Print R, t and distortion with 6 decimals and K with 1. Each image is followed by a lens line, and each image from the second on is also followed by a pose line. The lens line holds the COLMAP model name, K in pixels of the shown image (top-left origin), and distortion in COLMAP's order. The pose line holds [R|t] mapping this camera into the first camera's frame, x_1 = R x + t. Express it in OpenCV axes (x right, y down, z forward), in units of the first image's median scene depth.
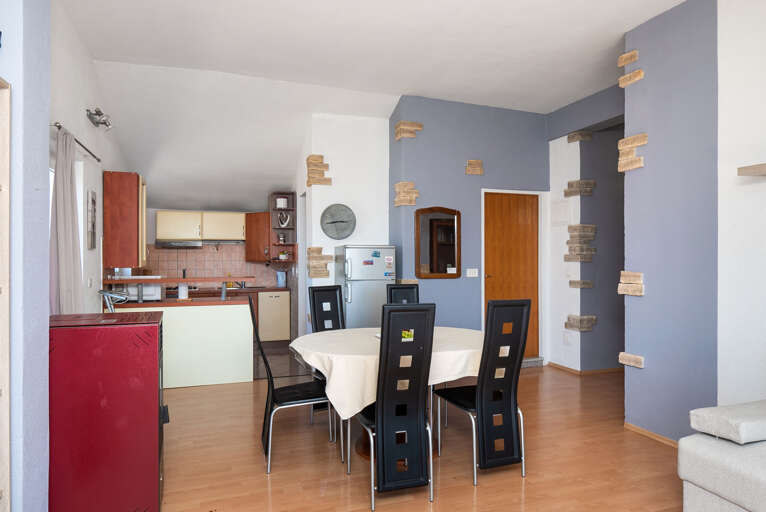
lens RADIAL K [[476.9, 0, 381.1], [0, 476.9, 252.8], [0, 0, 1]] dist [-0.007869, -0.004628]
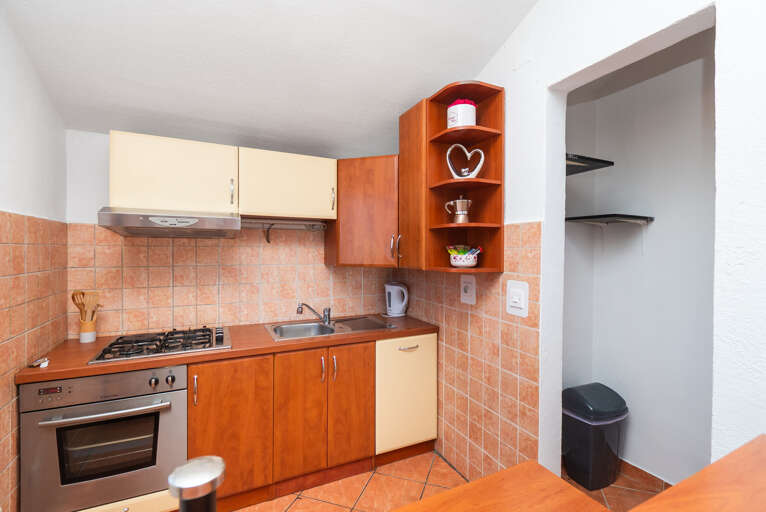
lens RADIAL K [[355.6, 0, 384.7], [0, 355.6, 252.6], [0, 0, 1]] dist [0.000045, 0.000089]
pose [[0.994011, -0.000188, 0.109279, -0.289017], [-0.002127, 0.999776, 0.021069, -0.002829], [-0.109258, -0.021175, 0.993788, 0.697451]]
